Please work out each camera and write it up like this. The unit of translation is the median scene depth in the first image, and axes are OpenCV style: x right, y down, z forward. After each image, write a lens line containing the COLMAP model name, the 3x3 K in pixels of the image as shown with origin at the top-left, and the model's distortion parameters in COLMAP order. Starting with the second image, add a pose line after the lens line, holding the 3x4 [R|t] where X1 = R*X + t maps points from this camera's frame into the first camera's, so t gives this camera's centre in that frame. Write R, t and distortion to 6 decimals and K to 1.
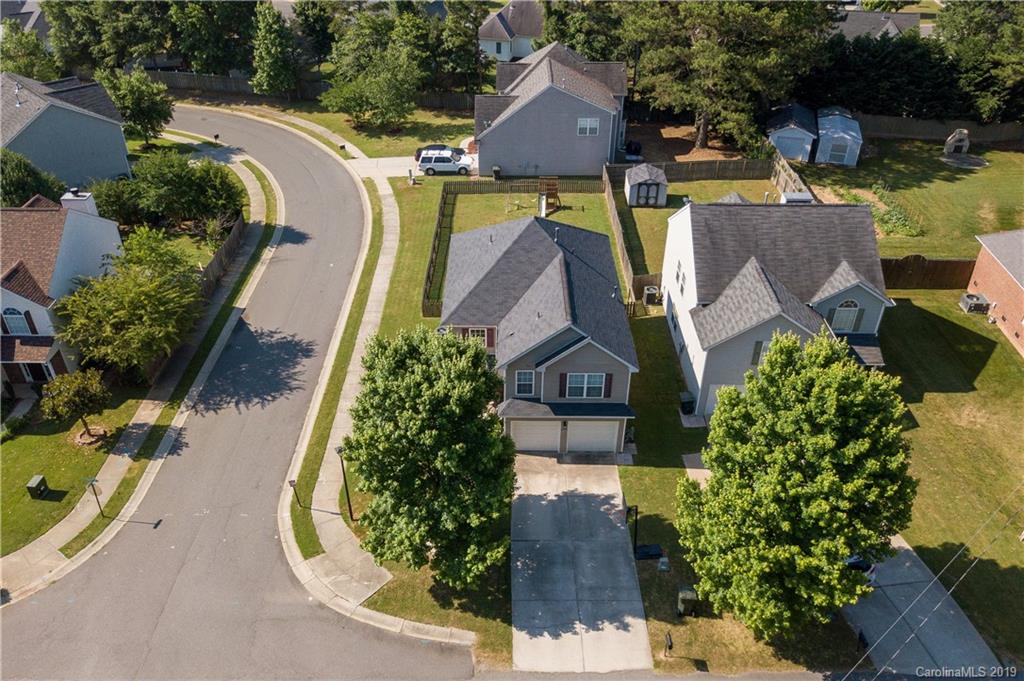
lens RADIAL K [[816.1, 0, 512.0], [0, 816.1, 340.5], [0, 0, 1]] dist [-0.011906, 0.008584]
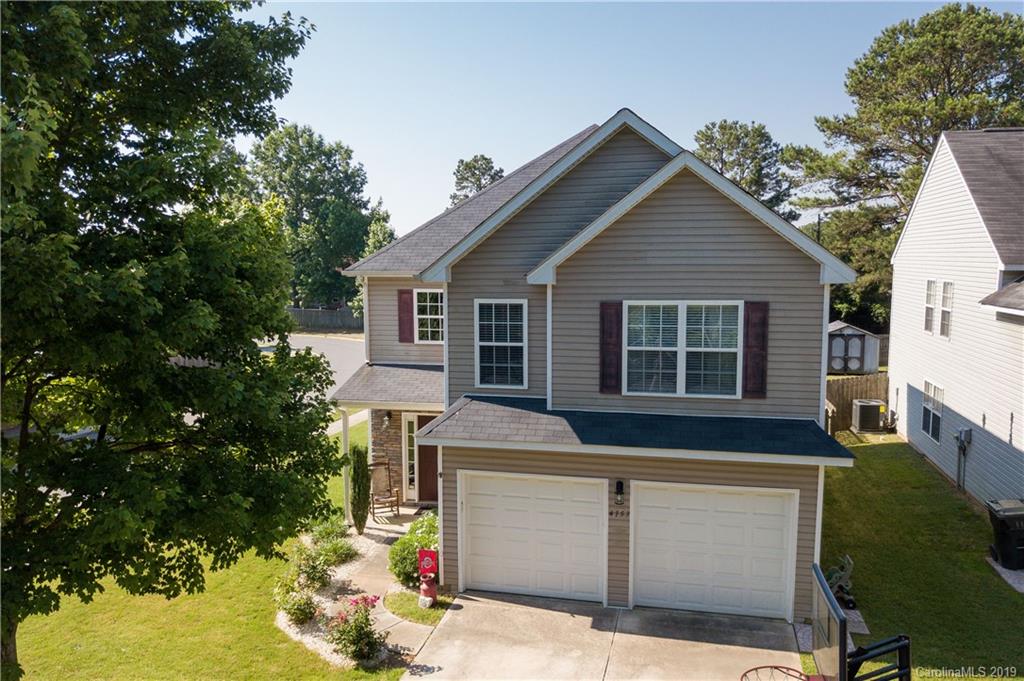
lens RADIAL K [[816.1, 0, 512.0], [0, 816.1, 340.5], [0, 0, 1]] dist [-0.011906, 0.008584]
pose [[0.975141, 0.014112, -0.221137, 0.093724], [-0.117420, 0.879244, -0.461674, 0.203237], [0.187918, 0.476163, 0.859043, 0.695739]]
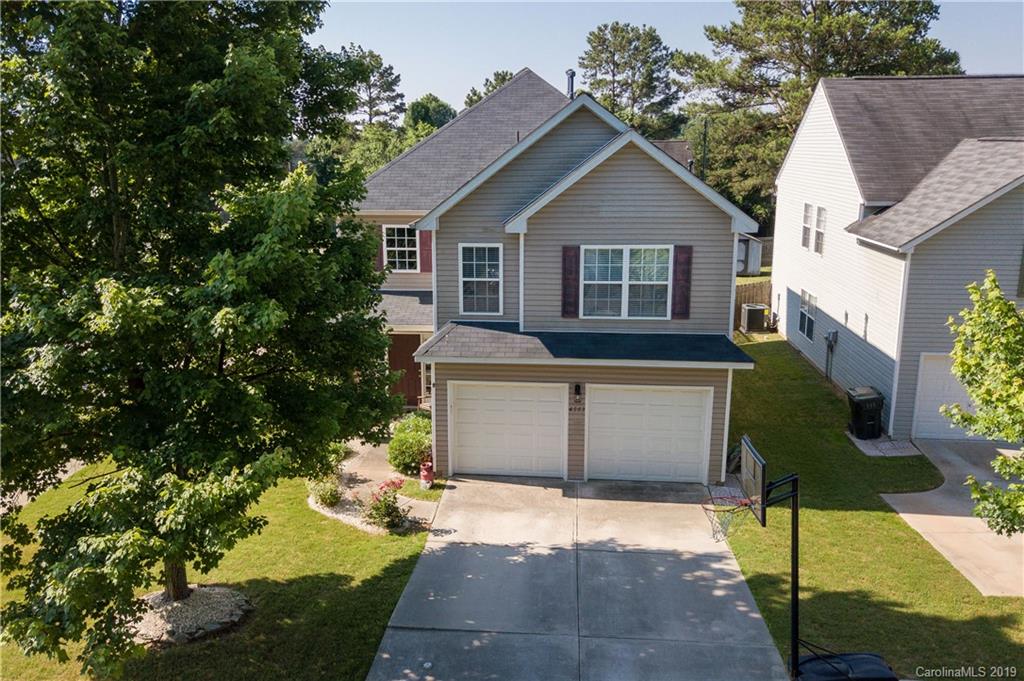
lens RADIAL K [[843.6, 0, 492.5], [0, 843.6, 316.7], [0, 0, 1]] dist [-0.005312, -0.001705]
pose [[0.994998, 0.008648, -0.099519, 0.064194], [-0.046338, 0.922532, -0.383128, 0.232574], [0.088496, 0.385823, 0.918319, 0.595939]]
